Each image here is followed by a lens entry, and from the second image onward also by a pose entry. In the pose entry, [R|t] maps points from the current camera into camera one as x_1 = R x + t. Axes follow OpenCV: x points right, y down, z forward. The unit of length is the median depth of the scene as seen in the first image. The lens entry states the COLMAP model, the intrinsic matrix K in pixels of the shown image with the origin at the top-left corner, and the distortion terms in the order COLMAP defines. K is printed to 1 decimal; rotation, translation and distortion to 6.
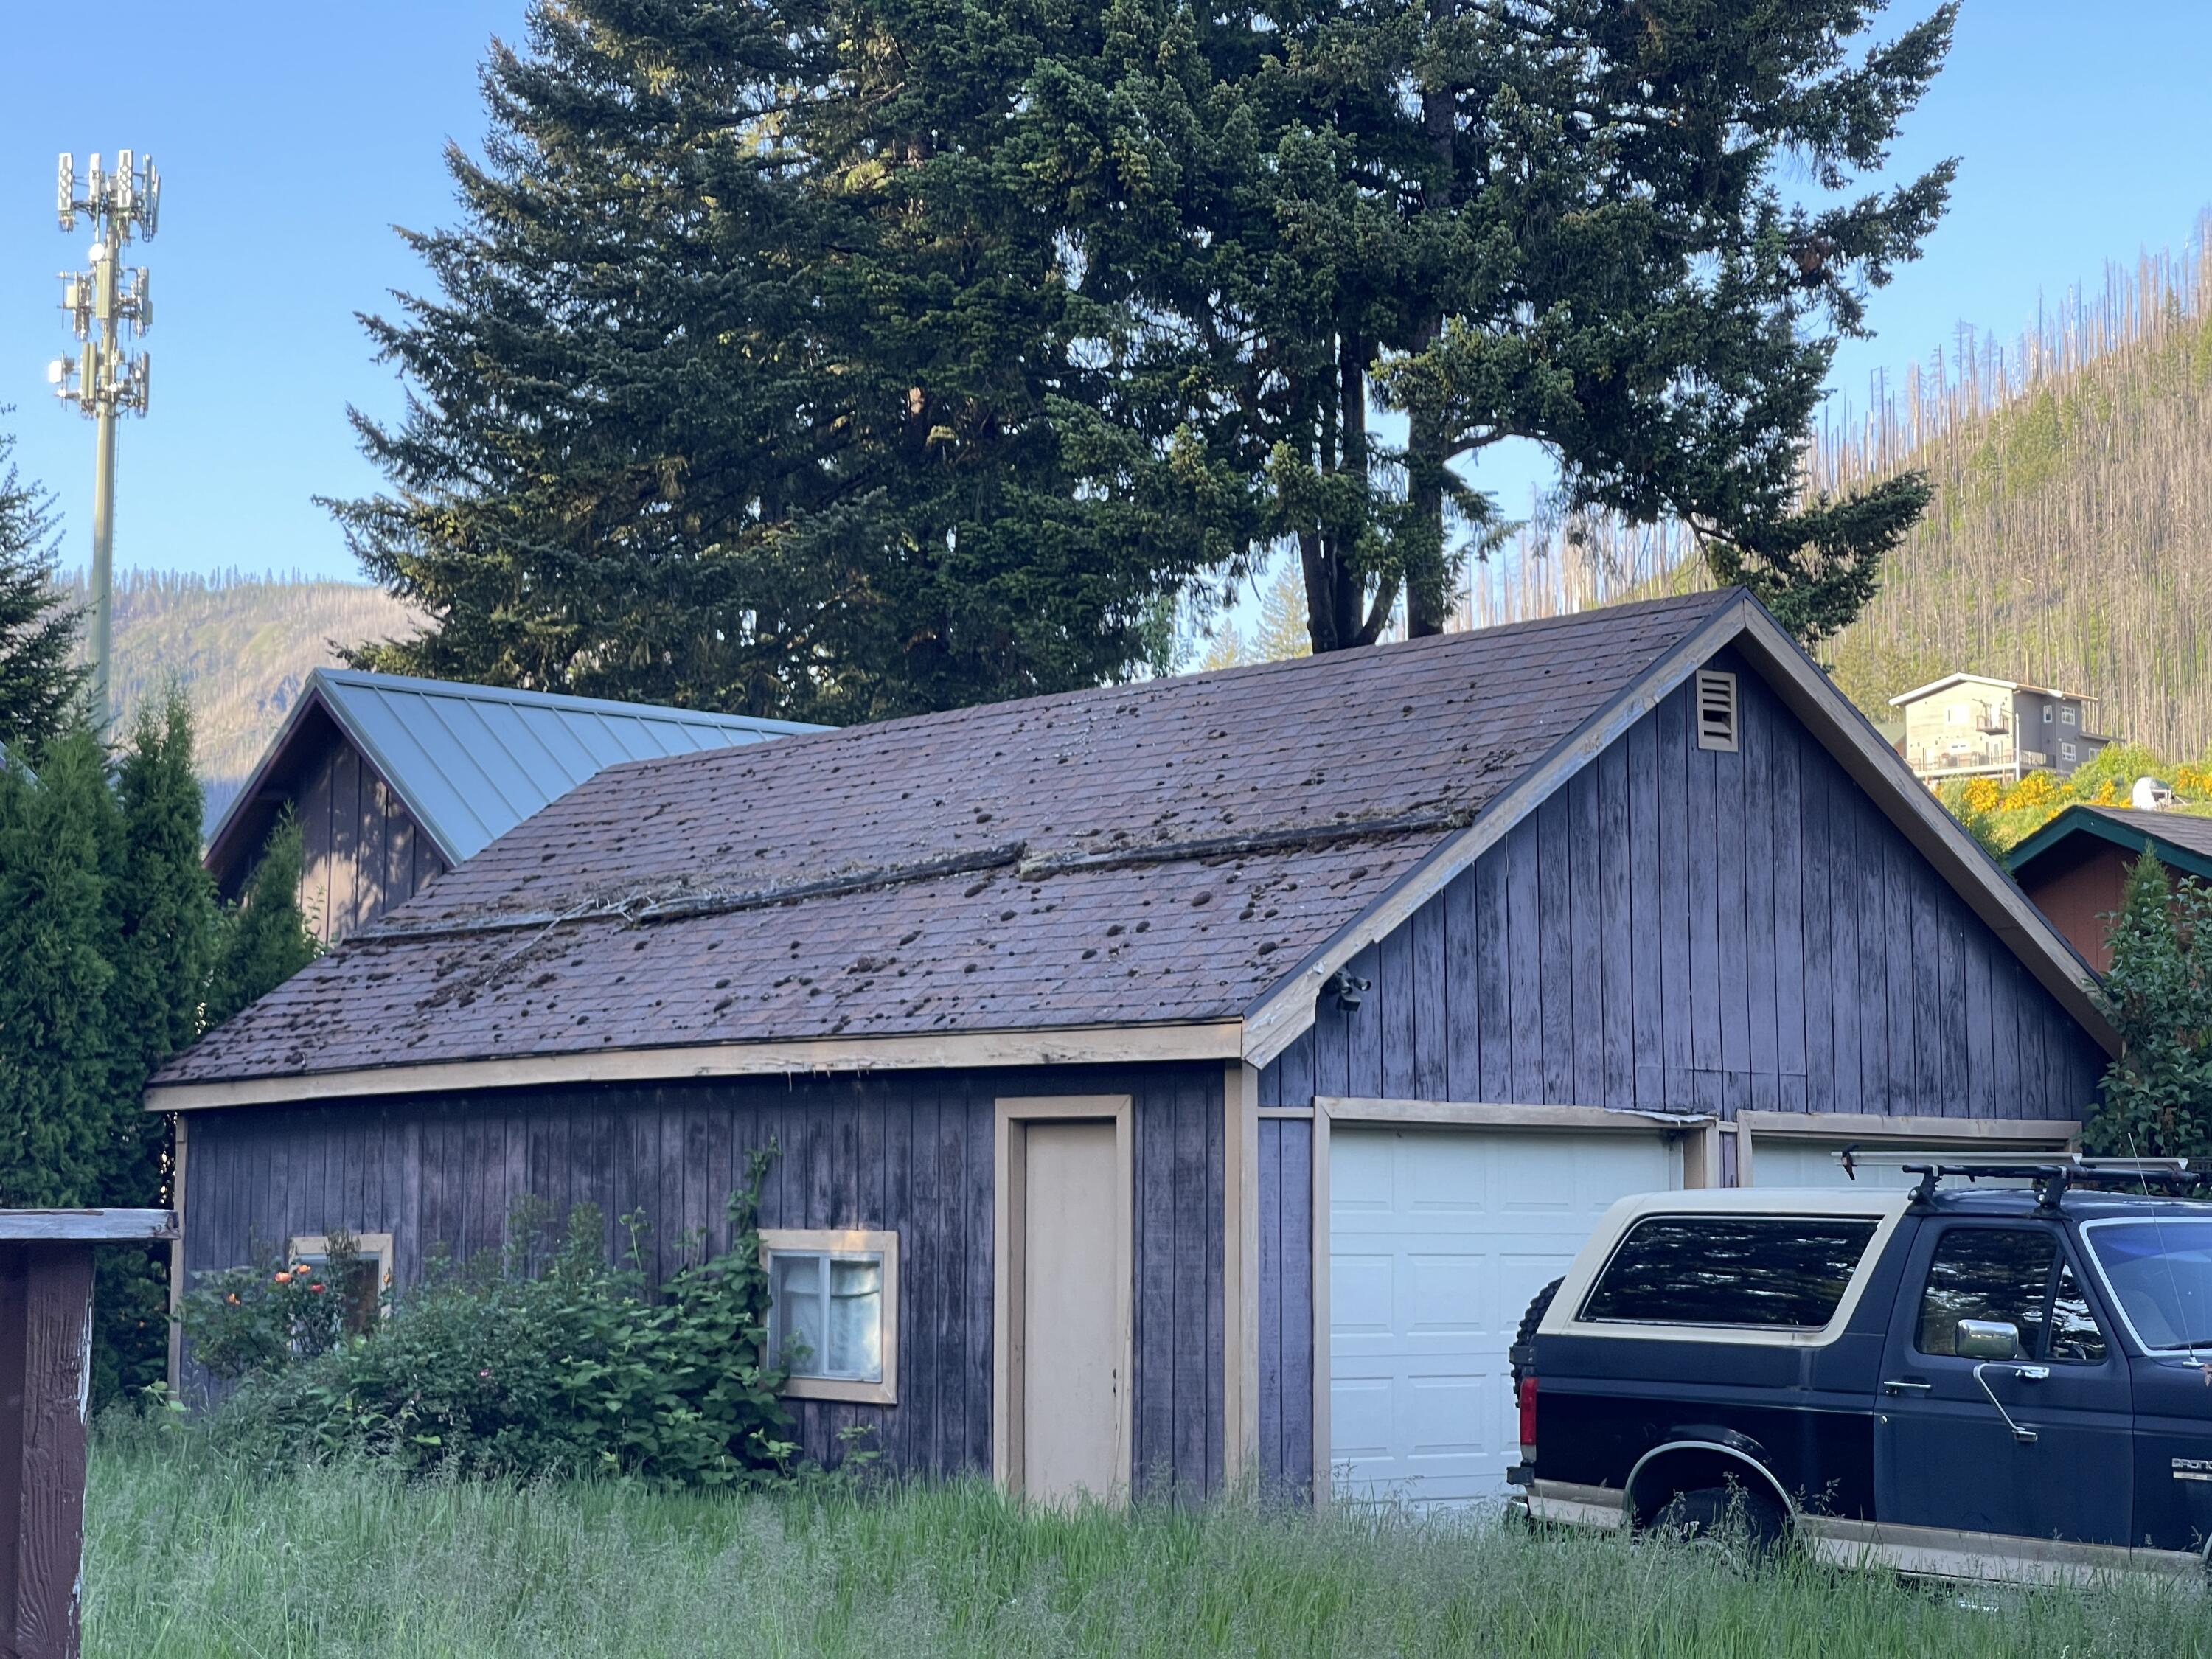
lens RADIAL K [[4128.9, 0, 1110.8], [0, 4128.9, 784.2], [0, 0, 1]] dist [0.047900, 1.664437]
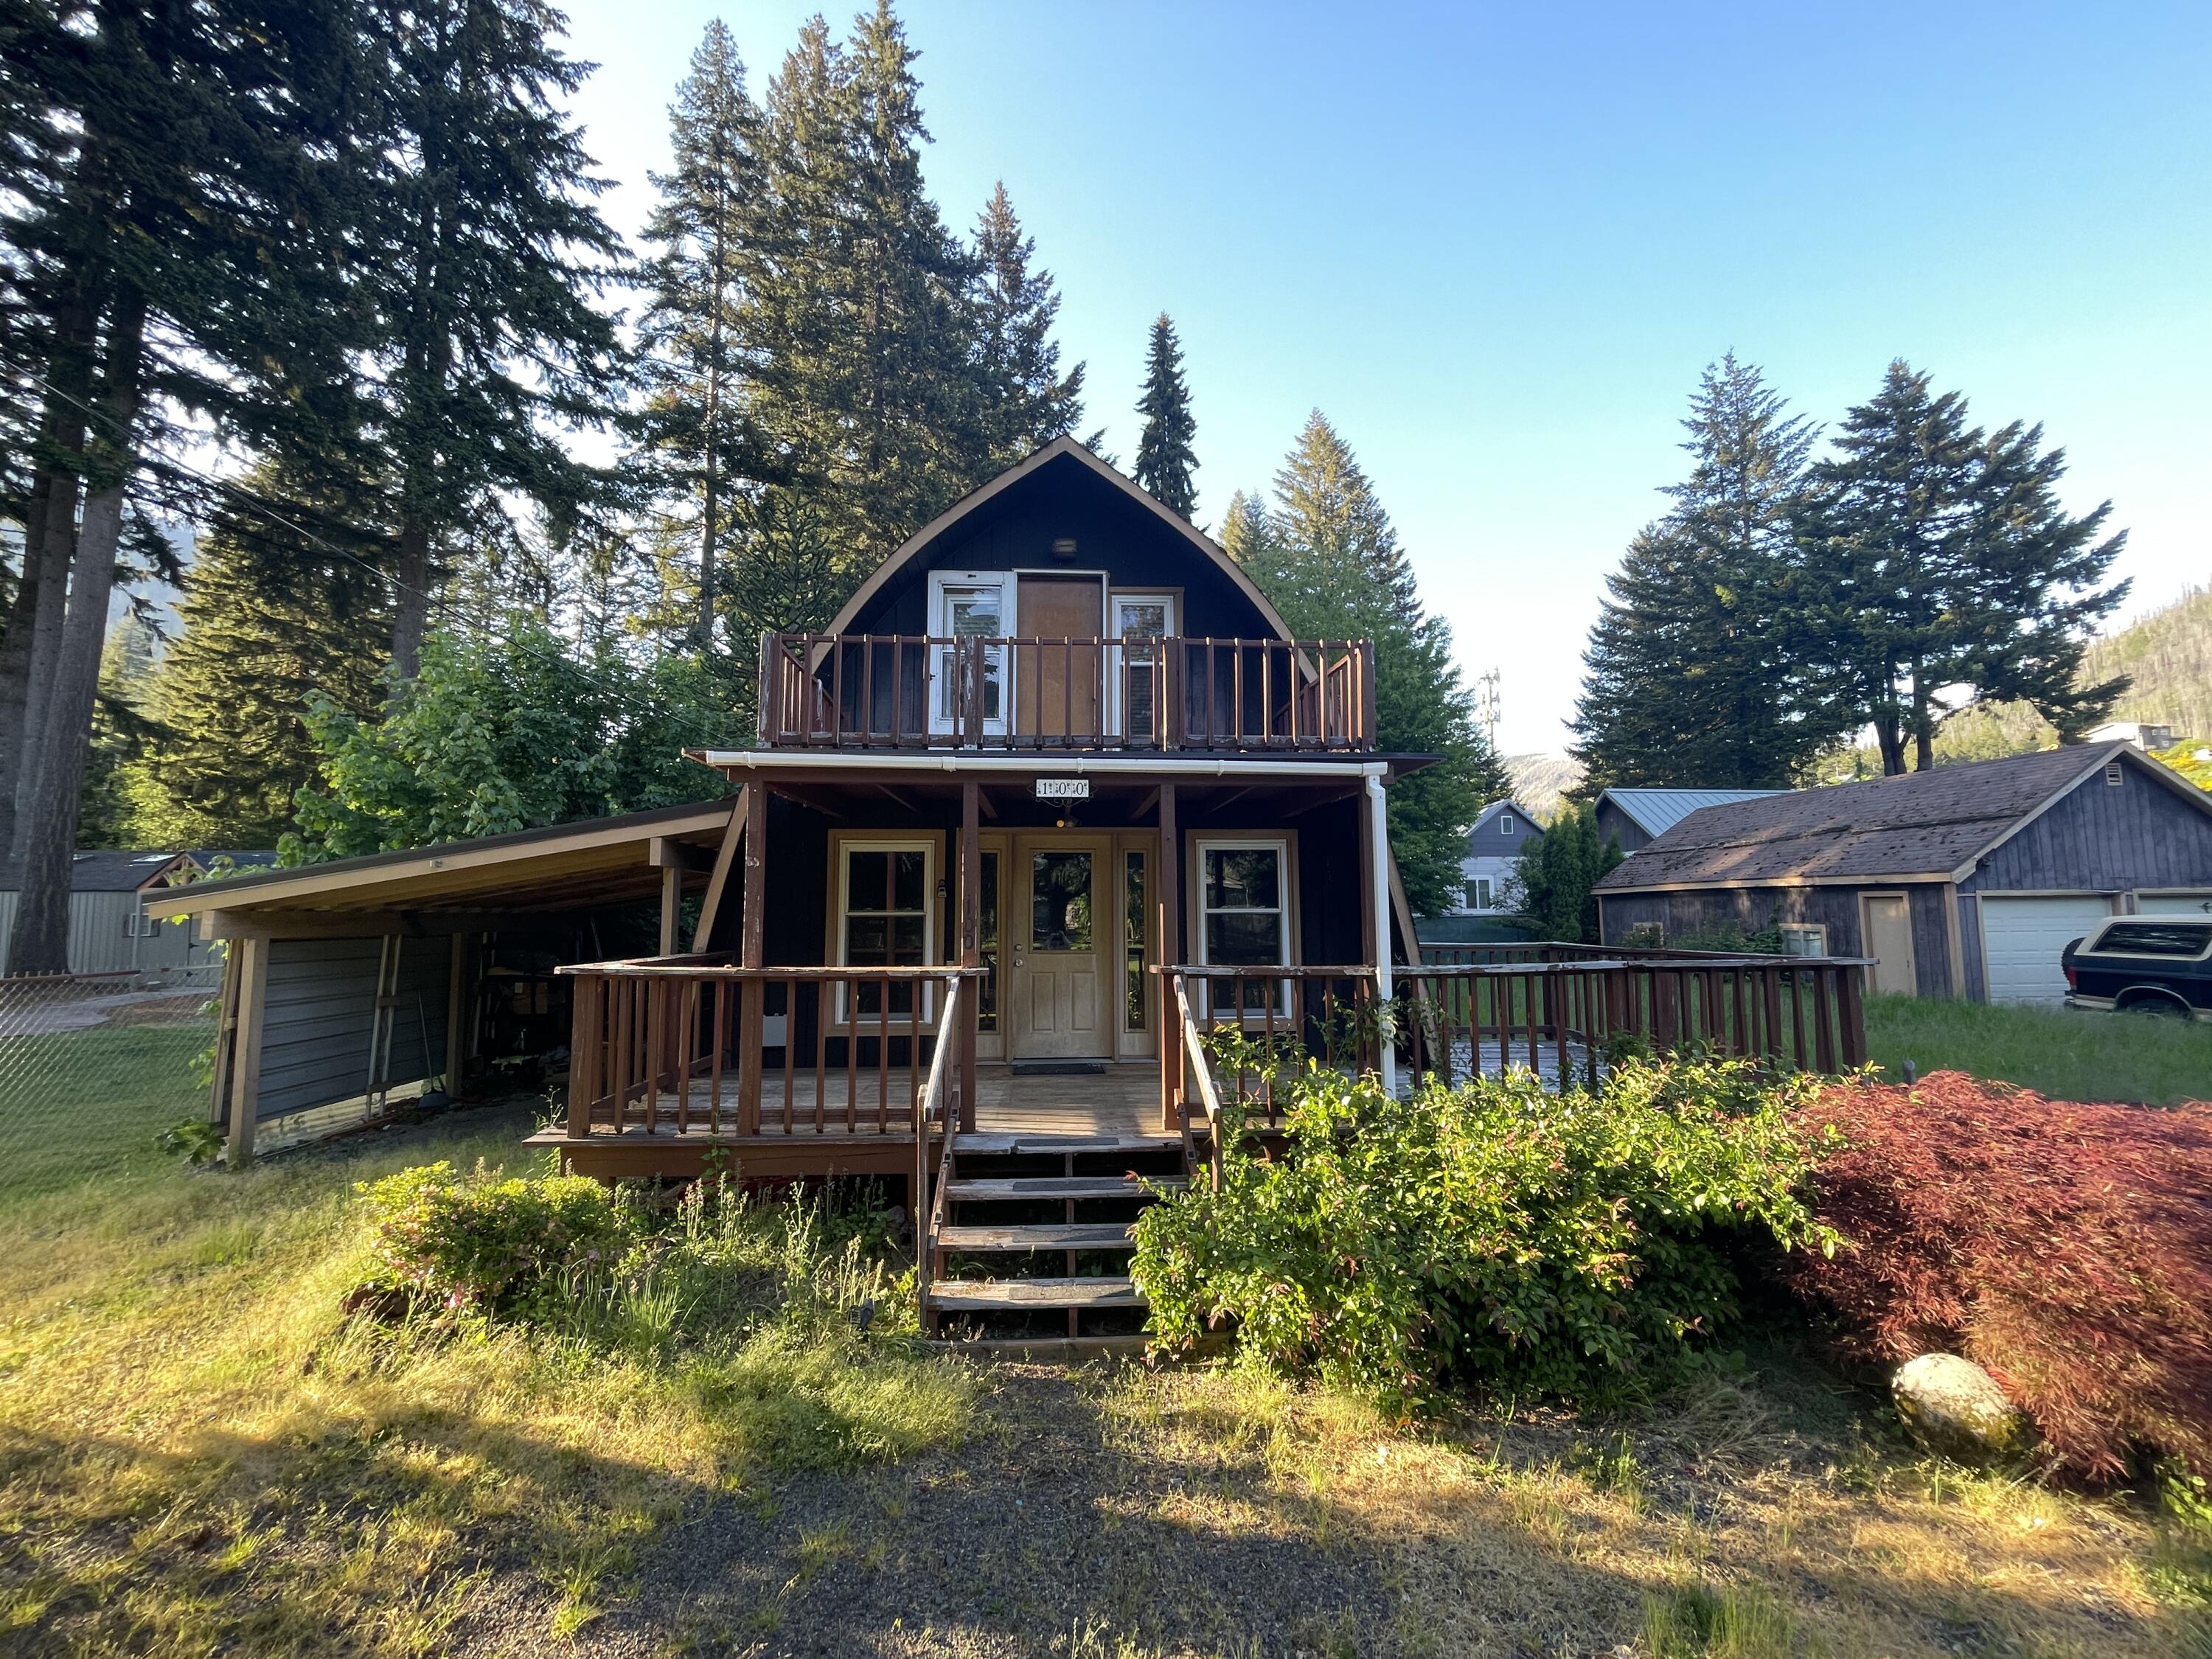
lens RADIAL K [[892.5, 0, 1094.1], [0, 892.5, 836.1], [0, 0, 1]] dist [-0.002301, 0.000674]
pose [[0.794193, -0.061319, -0.604564, -0.076414], [0.078090, 0.996945, 0.001468, -0.030578], [0.602628, -0.048376, 0.796555, -0.108671]]
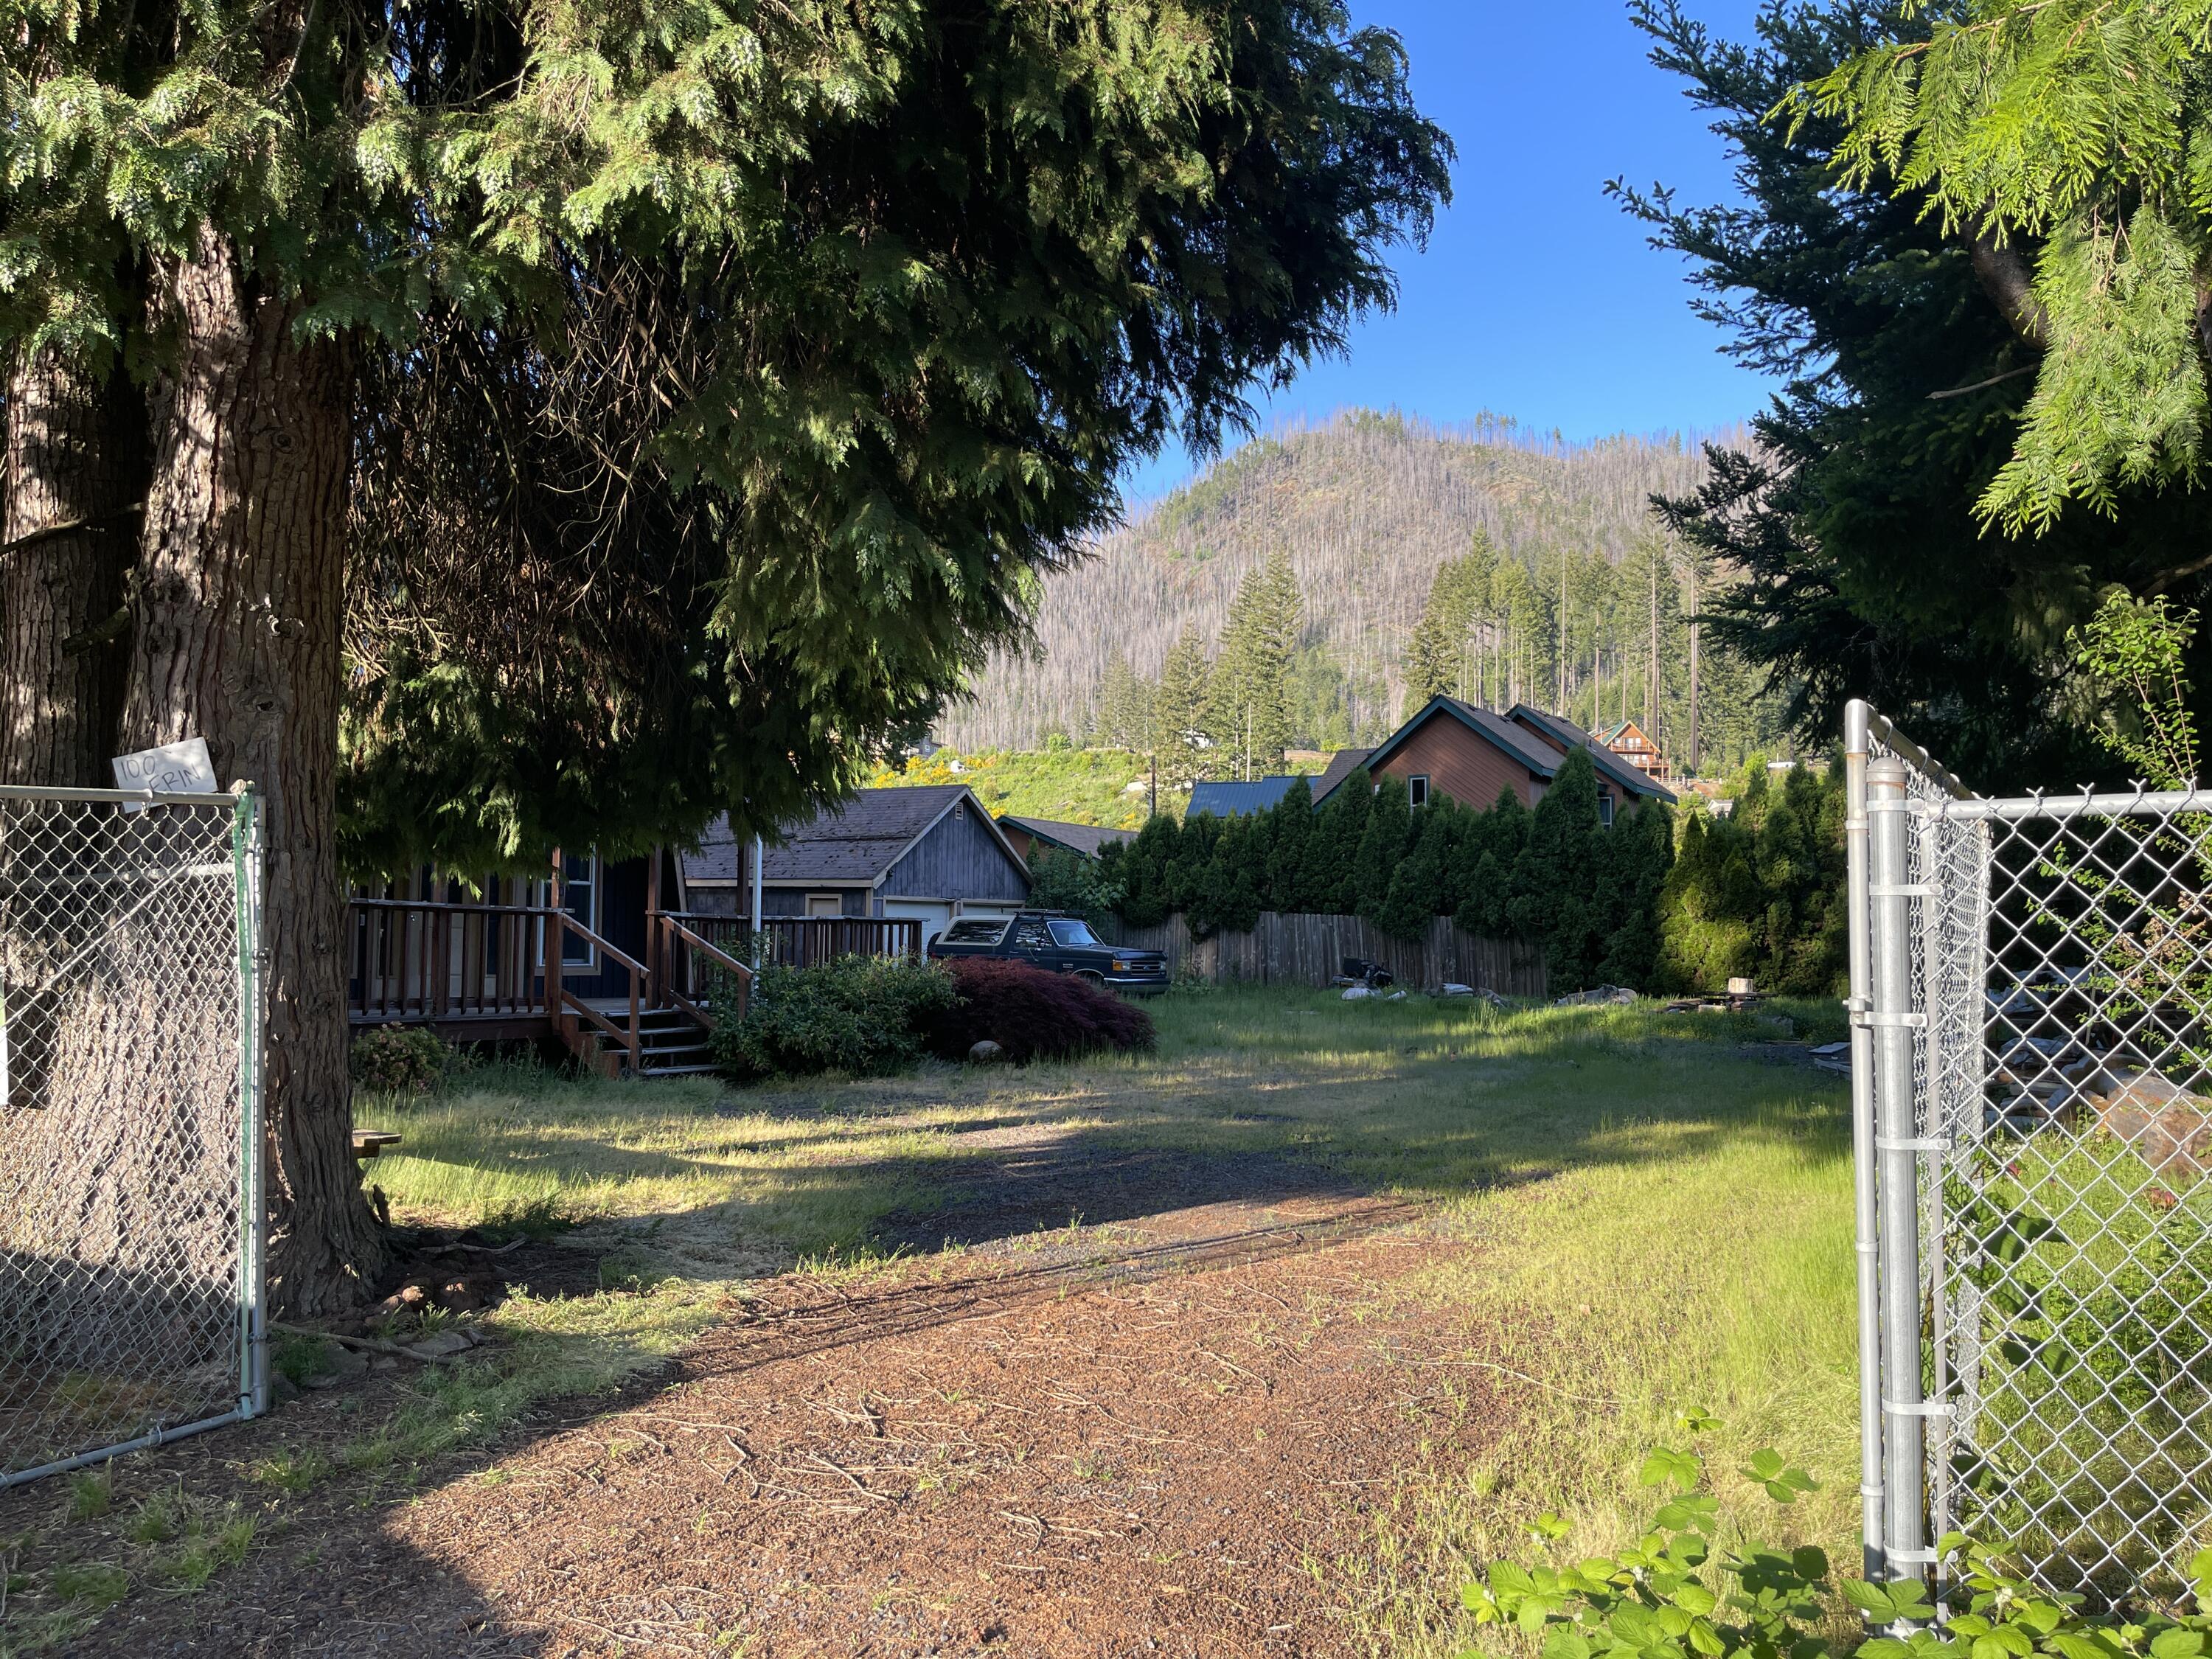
lens RADIAL K [[1679.4, 0, 1105.0], [0, 1679.4, 824.0], [0, 0, 1]] dist [0.041420, 0.002165]
pose [[0.941817, 0.030607, 0.334729, -0.285981], [-0.045792, 0.998244, 0.037569, -0.071517], [-0.332992, -0.050711, 0.941565, -0.711898]]
